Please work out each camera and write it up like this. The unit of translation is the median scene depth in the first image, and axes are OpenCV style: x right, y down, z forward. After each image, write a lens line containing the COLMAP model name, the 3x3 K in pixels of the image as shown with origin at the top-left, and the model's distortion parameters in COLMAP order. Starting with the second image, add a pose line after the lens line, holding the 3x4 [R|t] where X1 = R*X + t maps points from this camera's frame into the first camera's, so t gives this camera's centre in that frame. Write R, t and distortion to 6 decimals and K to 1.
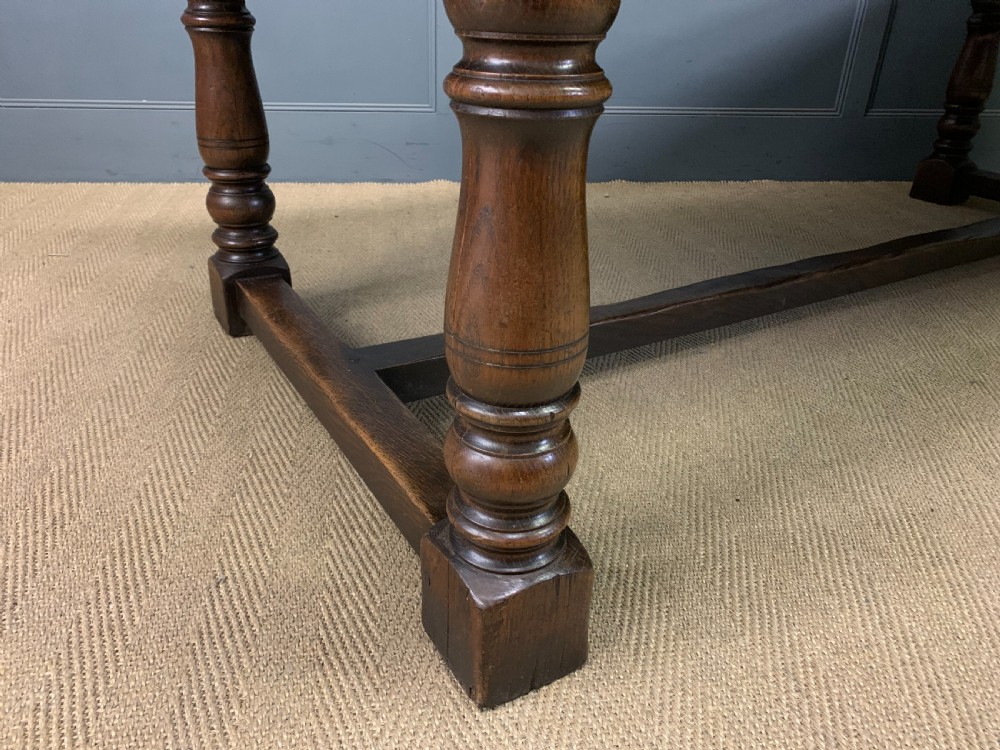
lens RADIAL K [[769.9, 0, 489.7], [0, 769.9, 384.9], [0, 0, 1]] dist [0.028054, -0.013813]
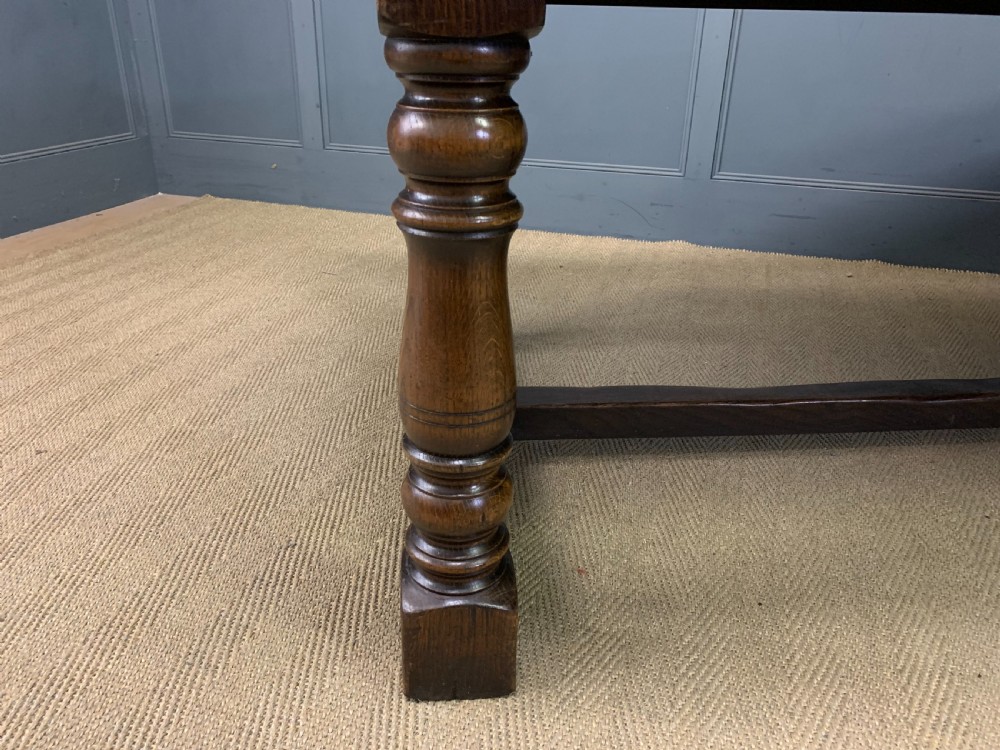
lens RADIAL K [[769.9, 0, 489.7], [0, 769.9, 384.9], [0, 0, 1]] dist [0.028054, -0.013813]
pose [[0.906876, 0.173839, -0.383869, 0.408567], [-0.191593, 0.981440, -0.008177, -0.063384], [0.375324, 0.080962, 0.923351, -0.087369]]
